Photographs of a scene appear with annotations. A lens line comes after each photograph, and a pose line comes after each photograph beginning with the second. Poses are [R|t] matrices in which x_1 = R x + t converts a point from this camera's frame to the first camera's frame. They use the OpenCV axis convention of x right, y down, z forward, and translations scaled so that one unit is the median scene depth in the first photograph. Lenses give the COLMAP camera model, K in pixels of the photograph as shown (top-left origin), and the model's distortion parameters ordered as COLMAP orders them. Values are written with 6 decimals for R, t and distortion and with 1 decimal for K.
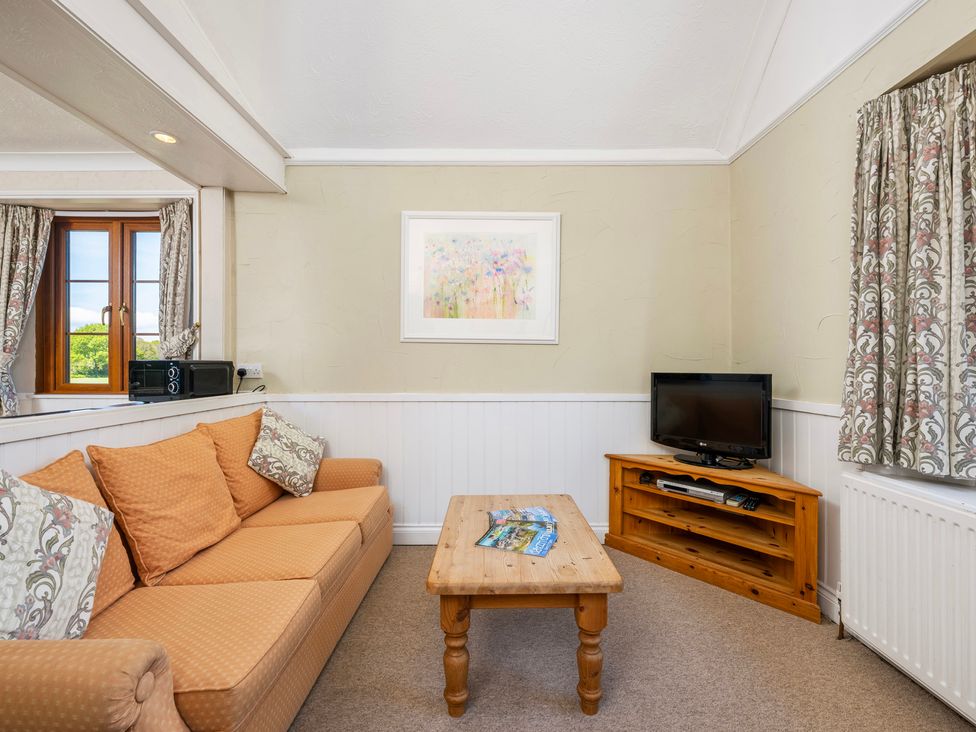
lens RADIAL K [[440.7, 0, 491.1], [0, 440.7, 361.6], [0, 0, 1]] dist [0.011327, -0.000437]
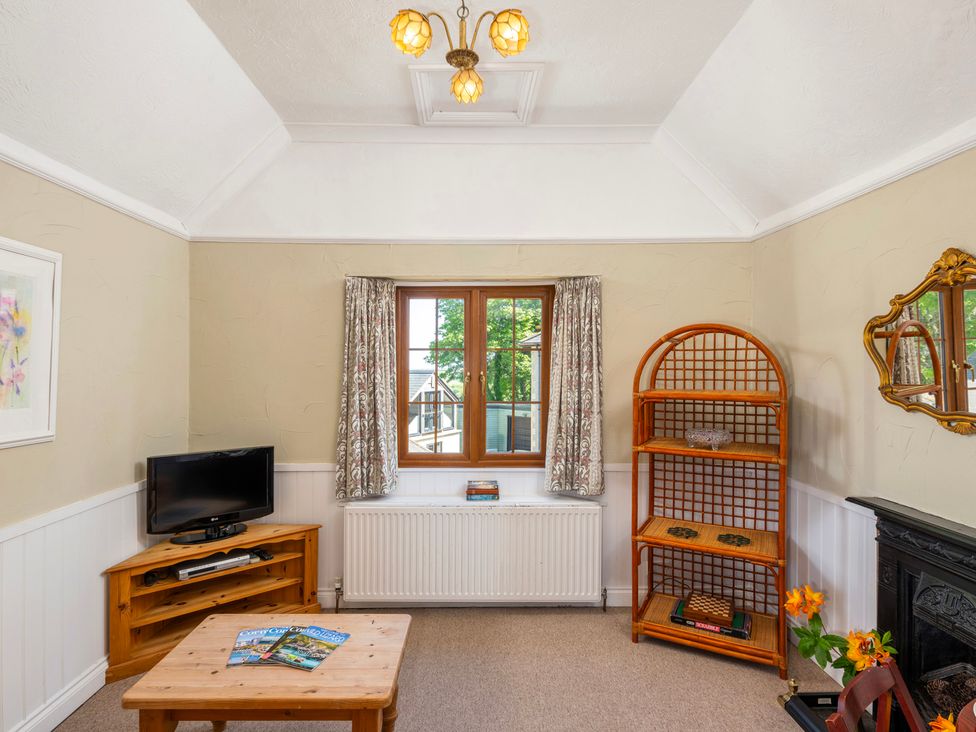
lens RADIAL K [[527.2, 0, 482.8], [0, 527.2, 365.0], [0, 0, 1]] dist [0.004893, -0.001035]
pose [[-0.004389, -0.001671, 0.999989, -0.802802], [-0.007400, 0.999971, 0.001638, -0.192528], [-0.999963, -0.007392, -0.004401, 0.379523]]
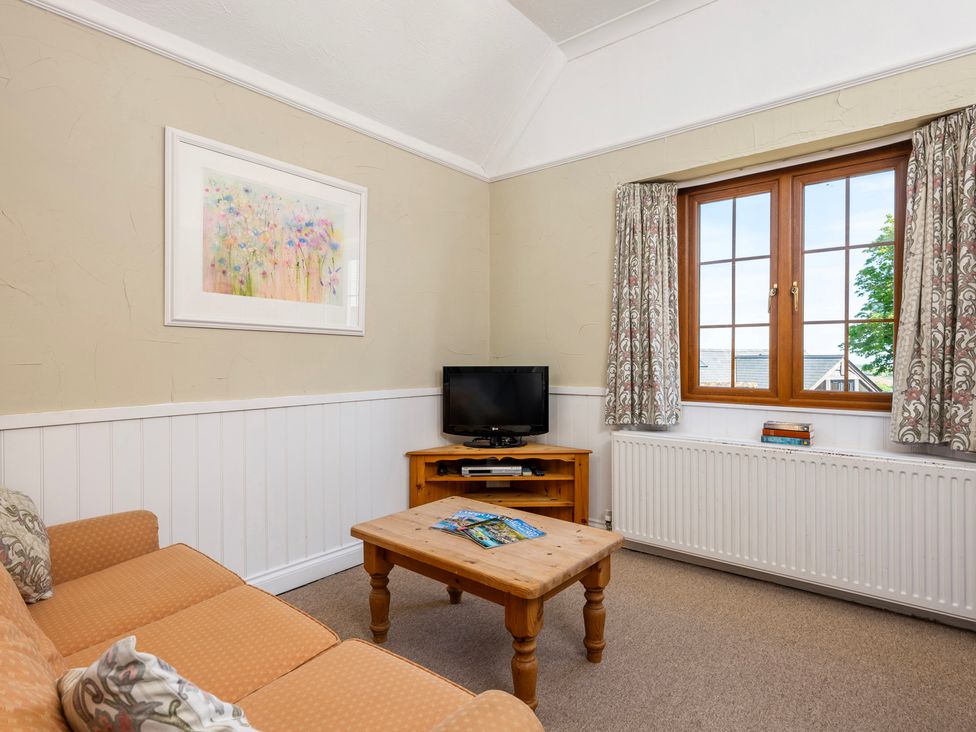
lens RADIAL K [[527.2, 0, 502.9], [0, 527.2, 356.4], [0, 0, 1]] dist [0.004893, -0.001035]
pose [[0.631494, 0.000950, 0.775380, -0.572729], [-0.003693, 0.999992, 0.001782, -0.001890], [-0.775372, -0.003989, 0.631492, 0.135232]]
